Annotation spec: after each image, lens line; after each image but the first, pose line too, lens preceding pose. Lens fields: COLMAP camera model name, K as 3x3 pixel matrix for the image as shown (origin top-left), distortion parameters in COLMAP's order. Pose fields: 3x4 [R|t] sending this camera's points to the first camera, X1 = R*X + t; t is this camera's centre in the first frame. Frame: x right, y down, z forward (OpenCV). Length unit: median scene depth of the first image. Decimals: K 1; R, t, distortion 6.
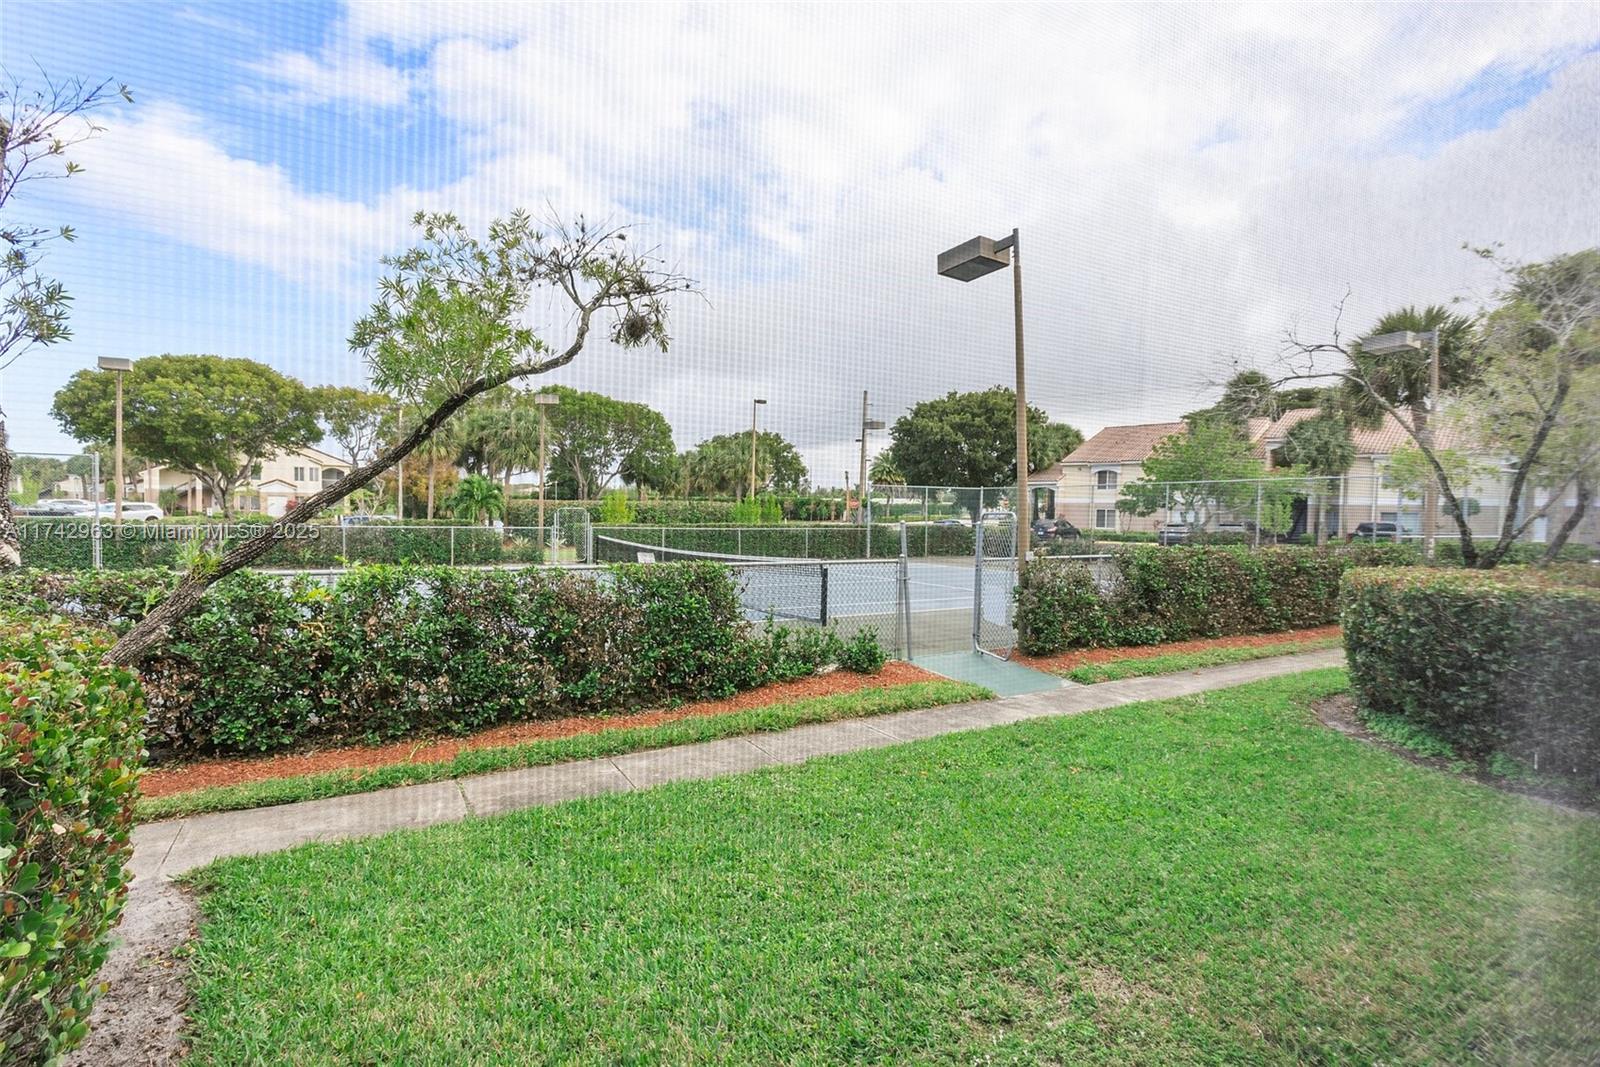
lens RADIAL K [[780.2, 0, 783.2], [0, 780.2, 506.2], [0, 0, 1]] dist [-0.016693, 0.000896]
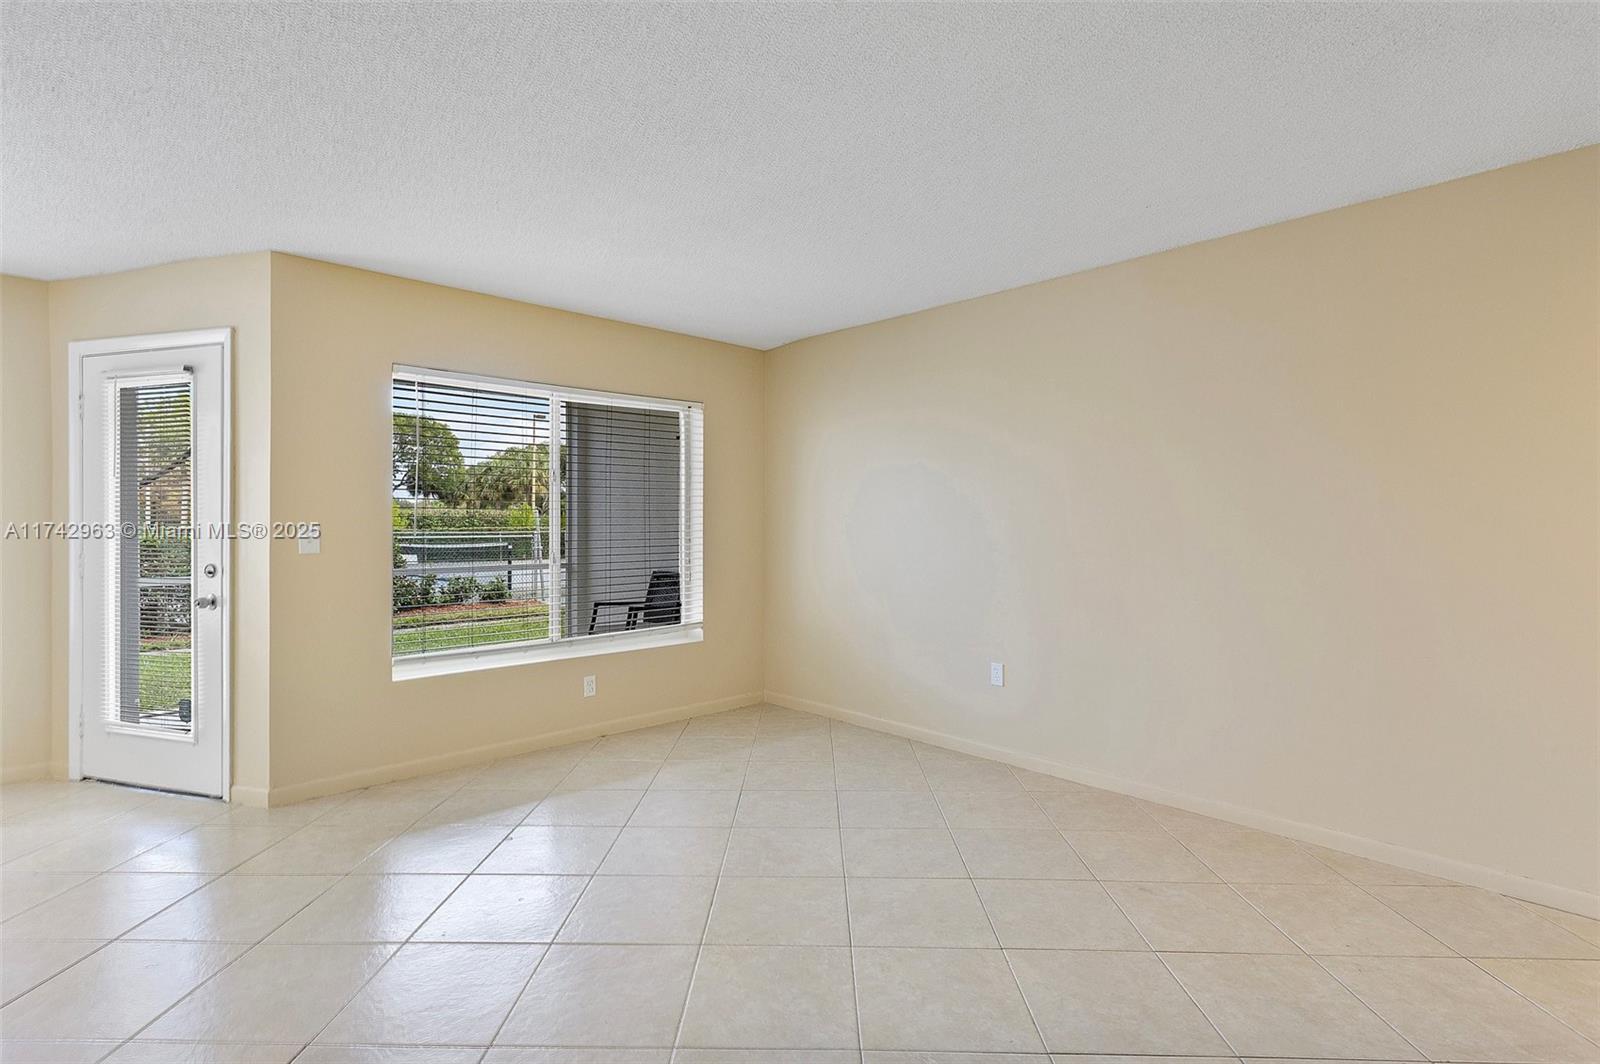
lens RADIAL K [[770.1, 0, 809.3], [0, 770.1, 525.0], [0, 0, 1]] dist [-0.003619, 0.004812]
pose [[0.967786, -0.019806, 0.250993, 0.052837], [0.017253, 0.999775, 0.012366, 0.007648], [-0.251182, -0.007637, 0.967910, -0.107349]]
